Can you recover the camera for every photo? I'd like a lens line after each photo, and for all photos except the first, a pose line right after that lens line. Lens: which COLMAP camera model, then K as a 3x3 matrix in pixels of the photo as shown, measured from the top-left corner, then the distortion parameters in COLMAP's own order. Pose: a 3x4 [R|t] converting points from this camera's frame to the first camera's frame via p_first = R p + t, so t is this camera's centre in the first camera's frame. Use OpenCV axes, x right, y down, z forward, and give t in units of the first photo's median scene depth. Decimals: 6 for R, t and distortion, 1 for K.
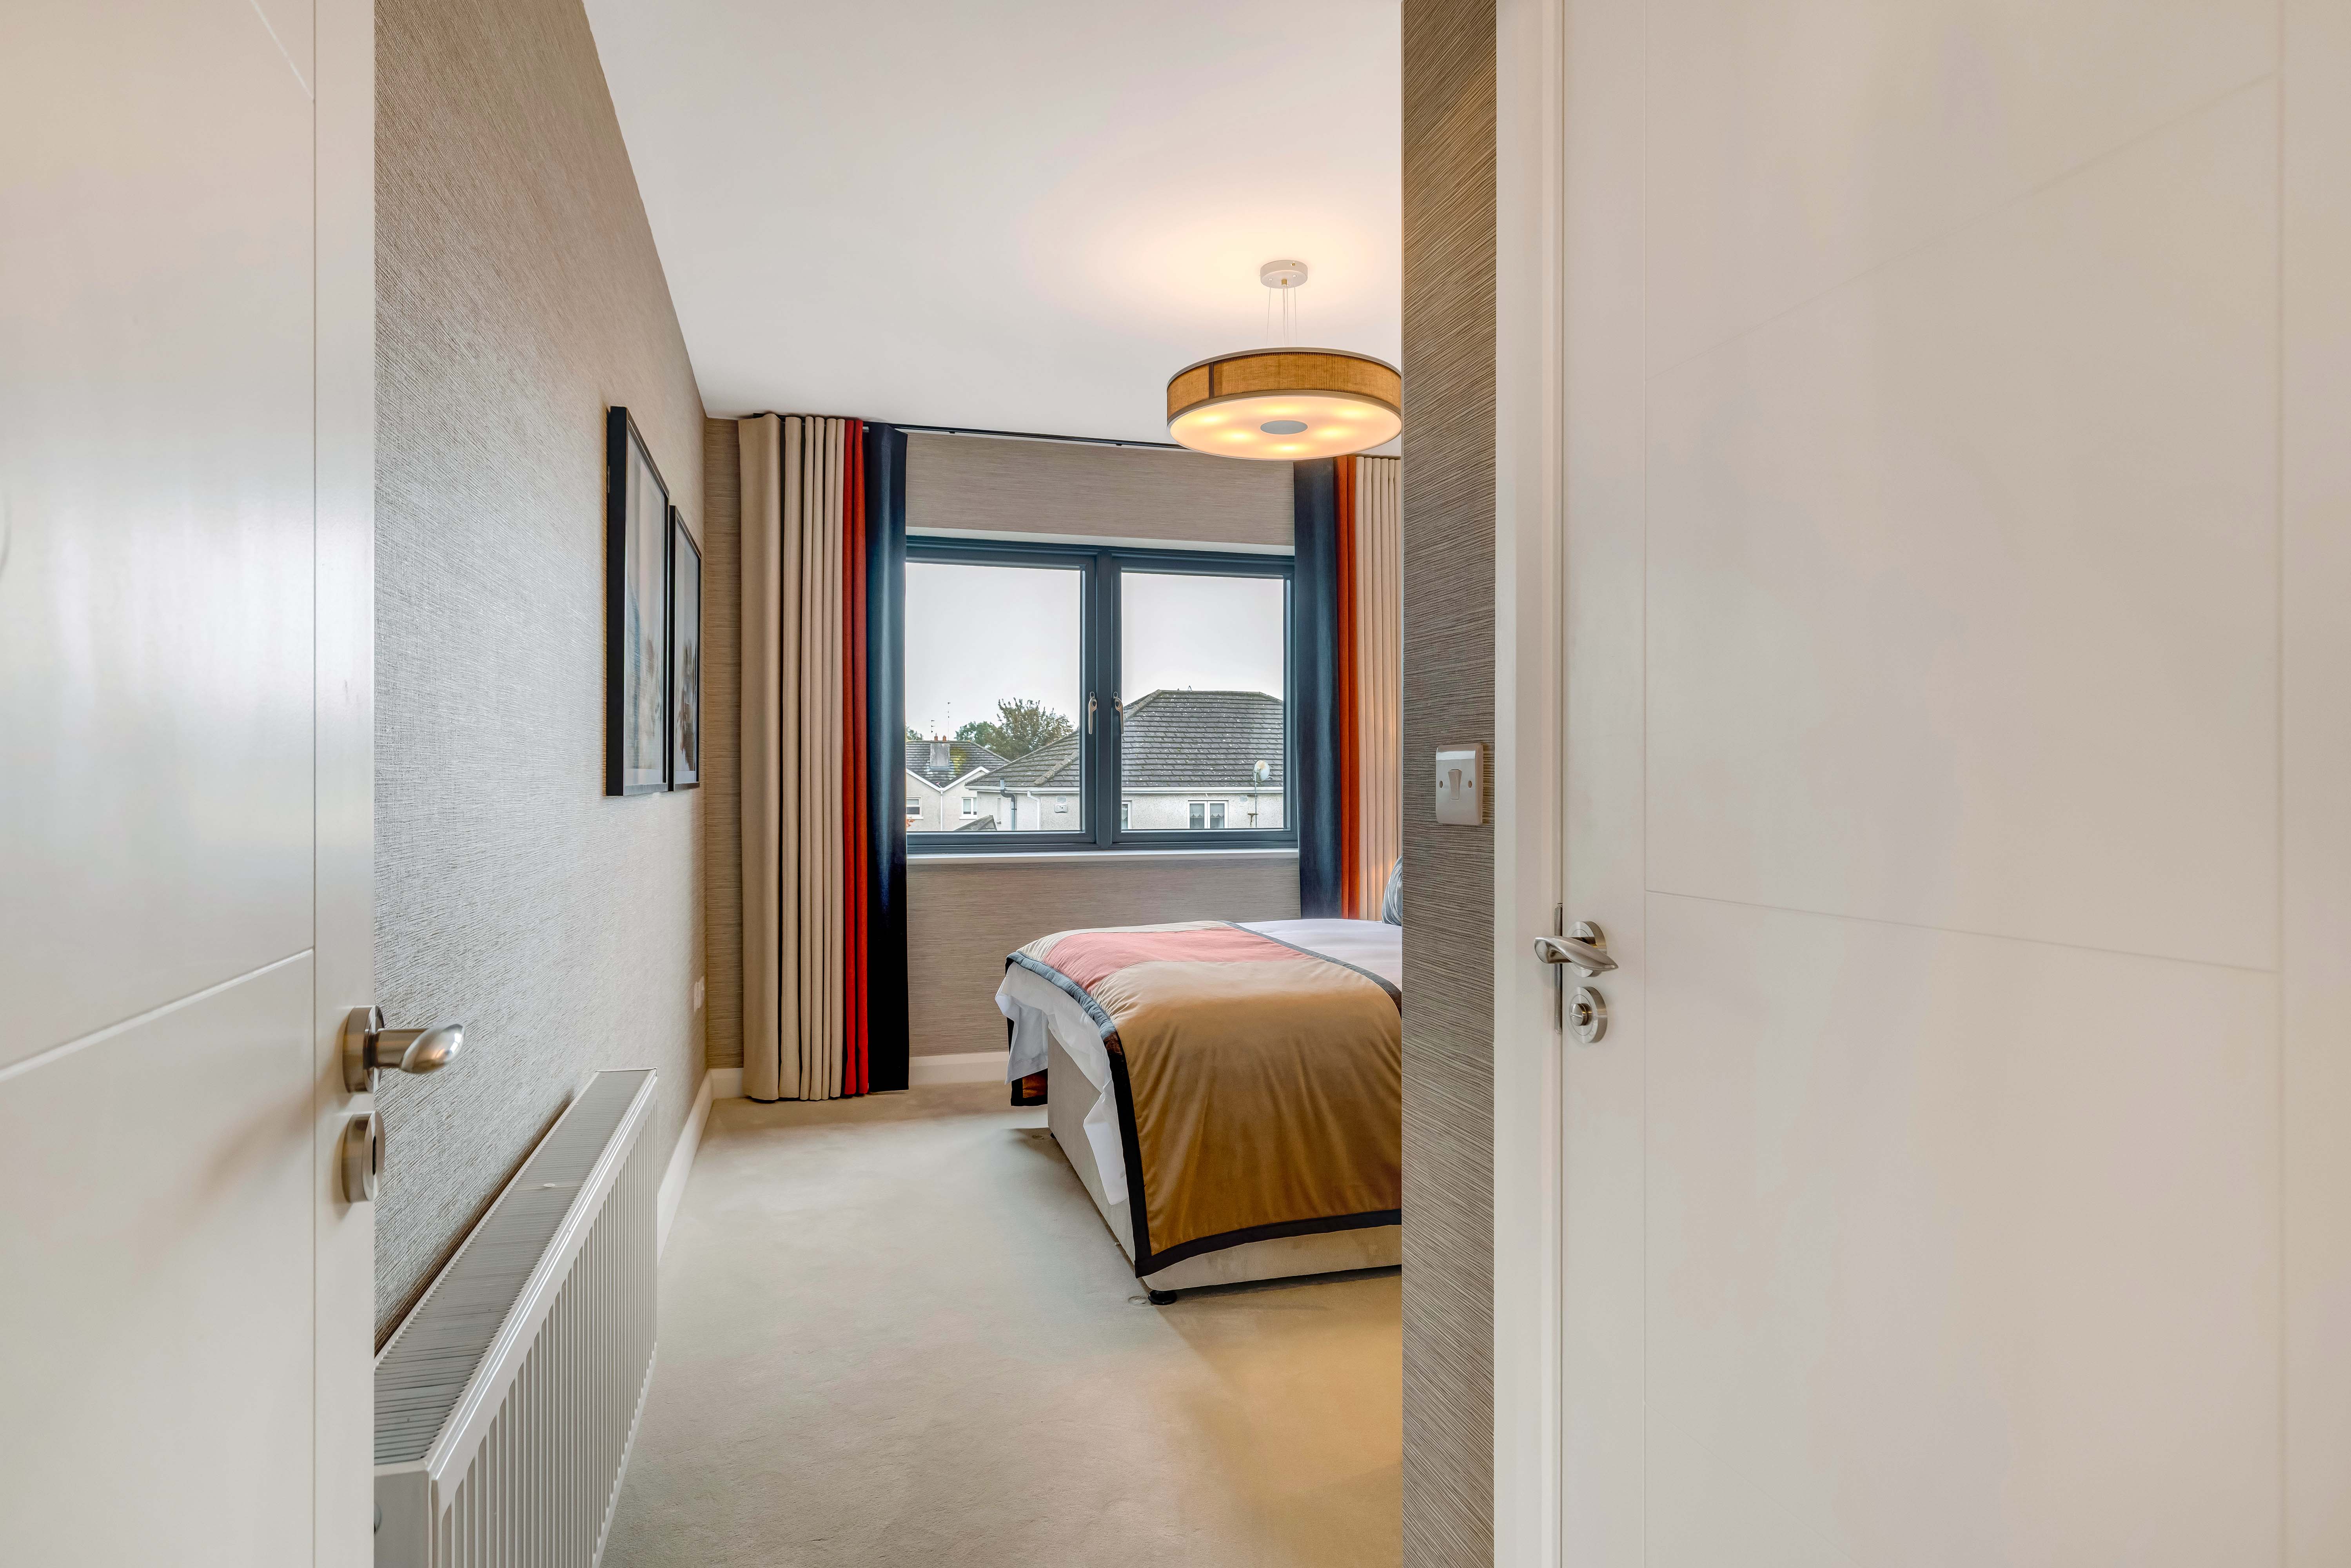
lens RADIAL K [[1266.6, 0, 1175.5], [0, 1266.6, 784.0], [0, 0, 1]] dist [0.002005, -0.000015]
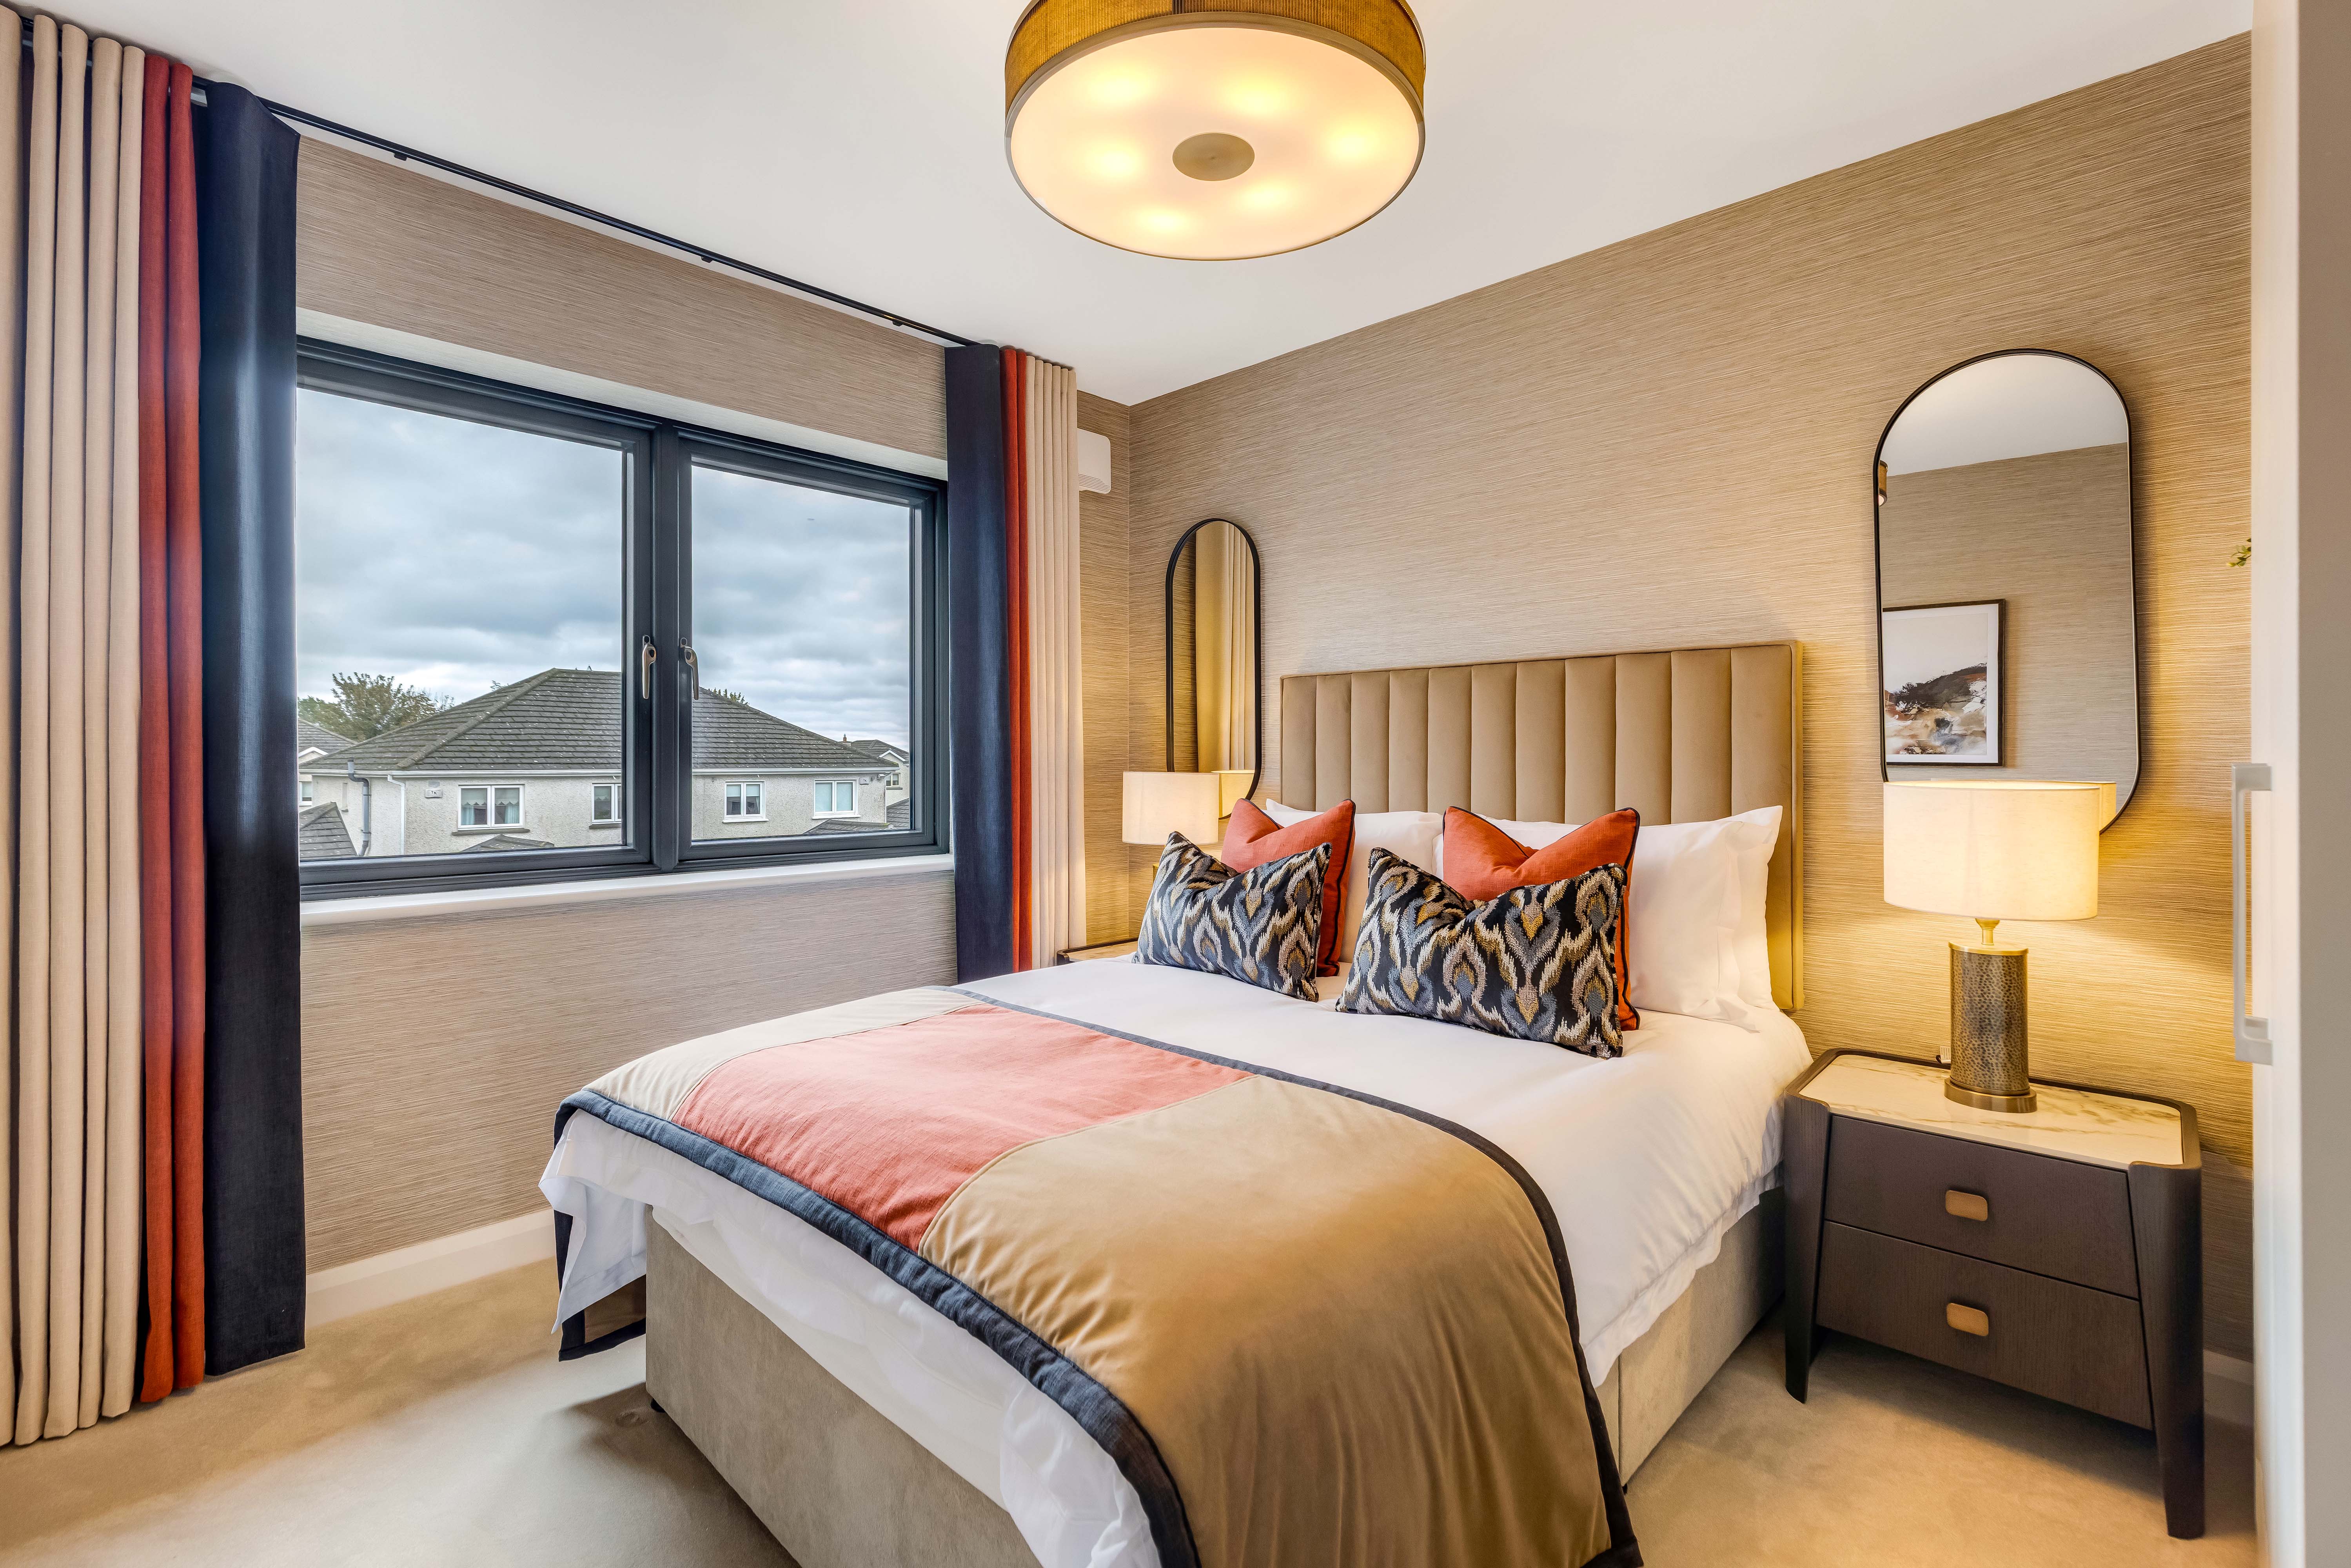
lens RADIAL K [[1062.9, 0, 1168.2], [0, 1062.9, 761.6], [0, 0, 1]] dist [0.005572, 0.000221]
pose [[0.863010, 0.000413, 0.505187, -0.120701], [0.001296, 0.999995, -0.003032, -0.004961], [-0.505186, 0.003271, 0.863004, 0.412886]]
